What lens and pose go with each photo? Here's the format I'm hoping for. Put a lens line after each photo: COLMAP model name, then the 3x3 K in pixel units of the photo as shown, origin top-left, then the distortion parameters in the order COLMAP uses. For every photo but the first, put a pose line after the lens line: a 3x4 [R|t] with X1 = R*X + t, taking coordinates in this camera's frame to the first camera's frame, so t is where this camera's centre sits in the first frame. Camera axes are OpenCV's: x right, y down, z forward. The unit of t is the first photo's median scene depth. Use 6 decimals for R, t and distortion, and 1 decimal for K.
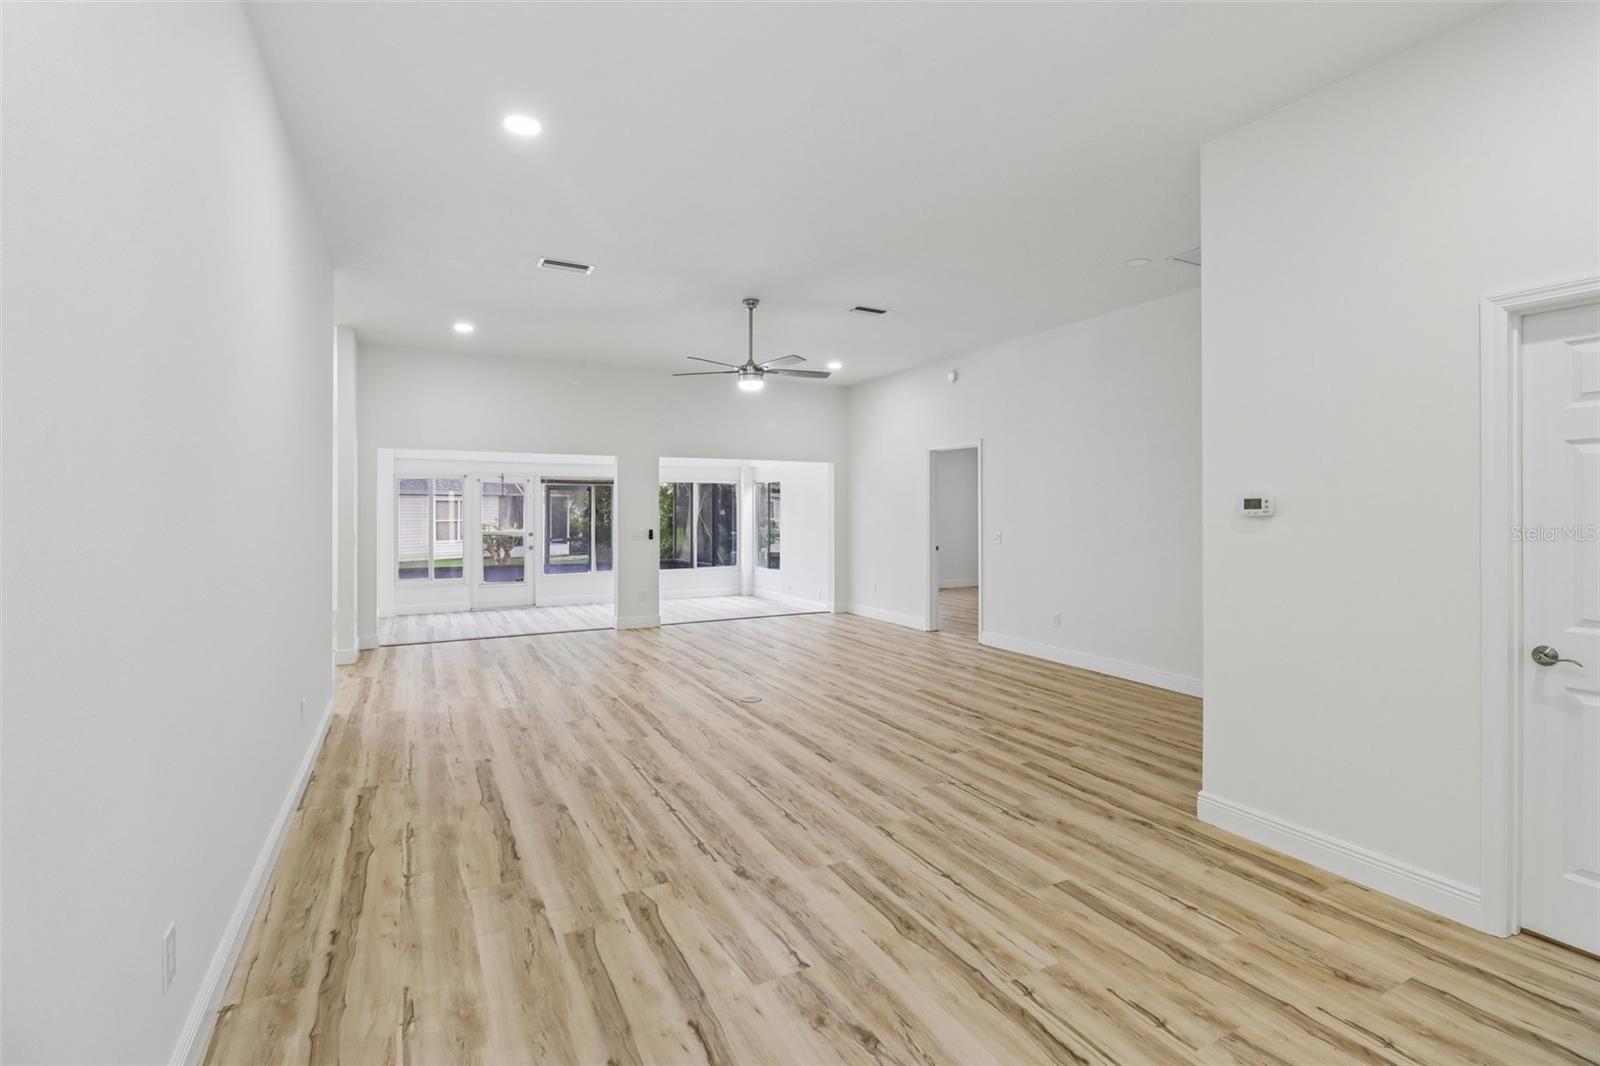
lens RADIAL K [[743.2, 0, 805.4], [0, 743.2, 502.9], [0, 0, 1]] dist [0.001261, -0.012240]
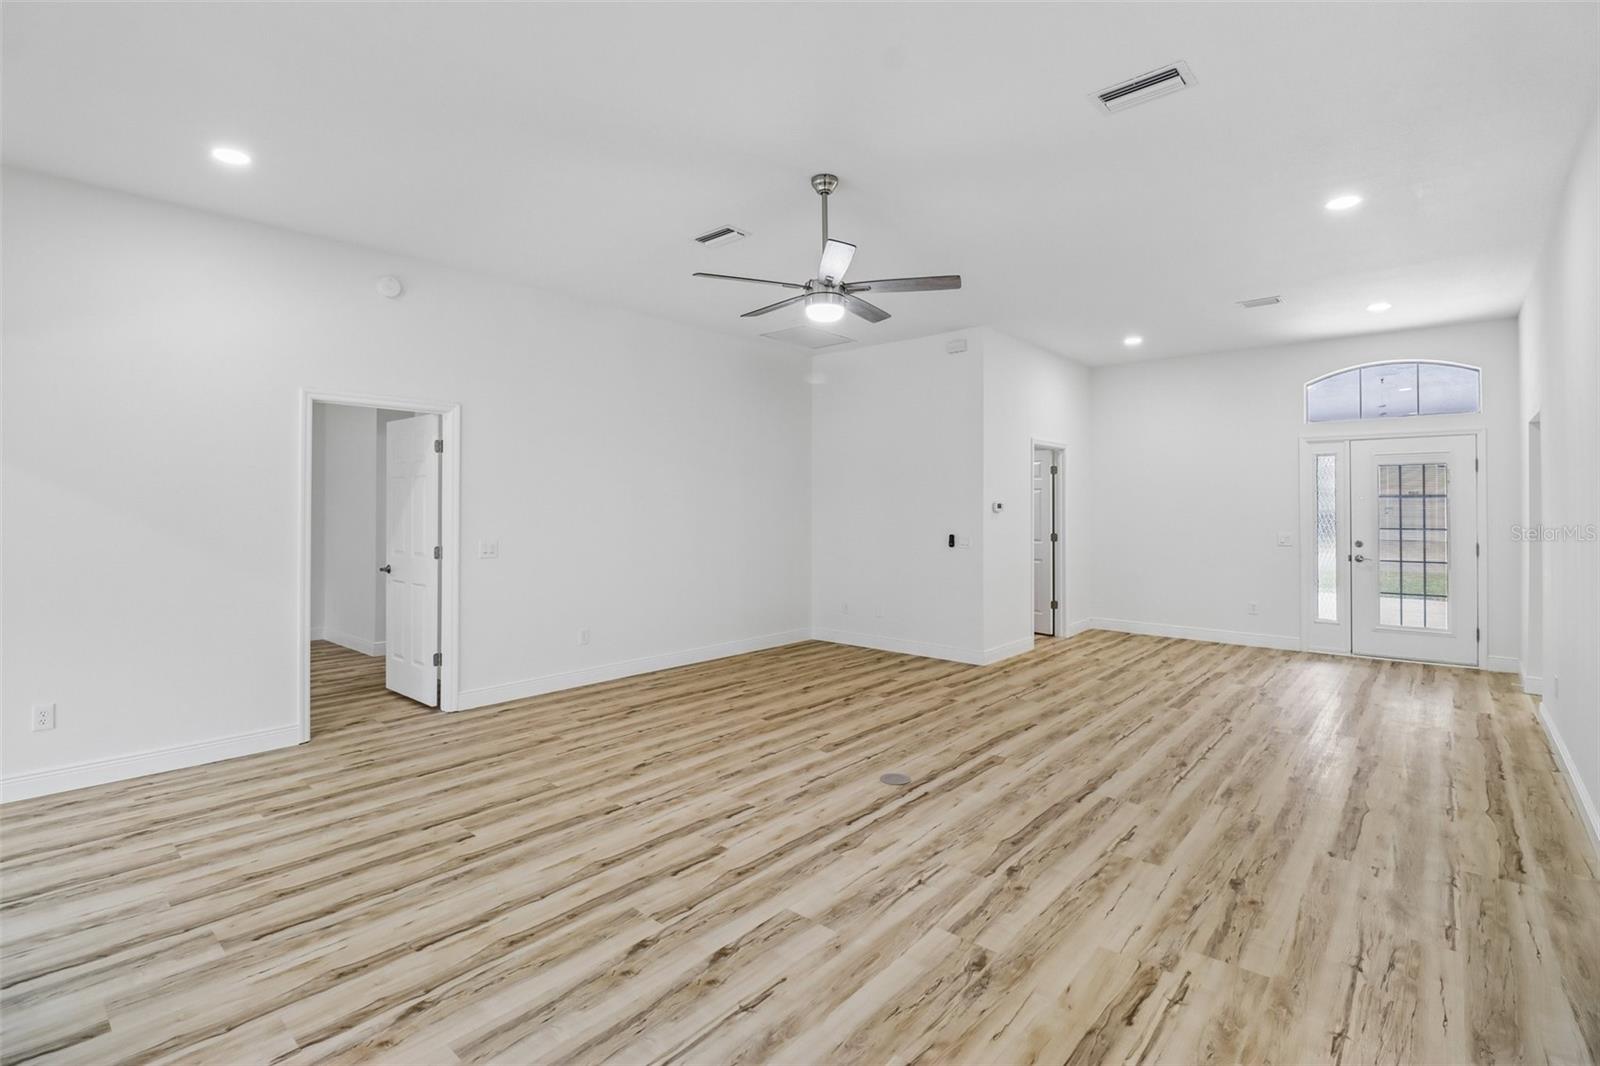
lens RADIAL K [[747.3, 0, 810.4], [0, 747.3, 494.6], [0, 0, 1]] dist [-0.001180, -0.013634]
pose [[-0.372273, 0.013434, 0.928026, -0.926614], [-0.005804, 0.999842, -0.016802, 0.009153], [-0.928105, -0.011641, -0.372136, 1.768564]]
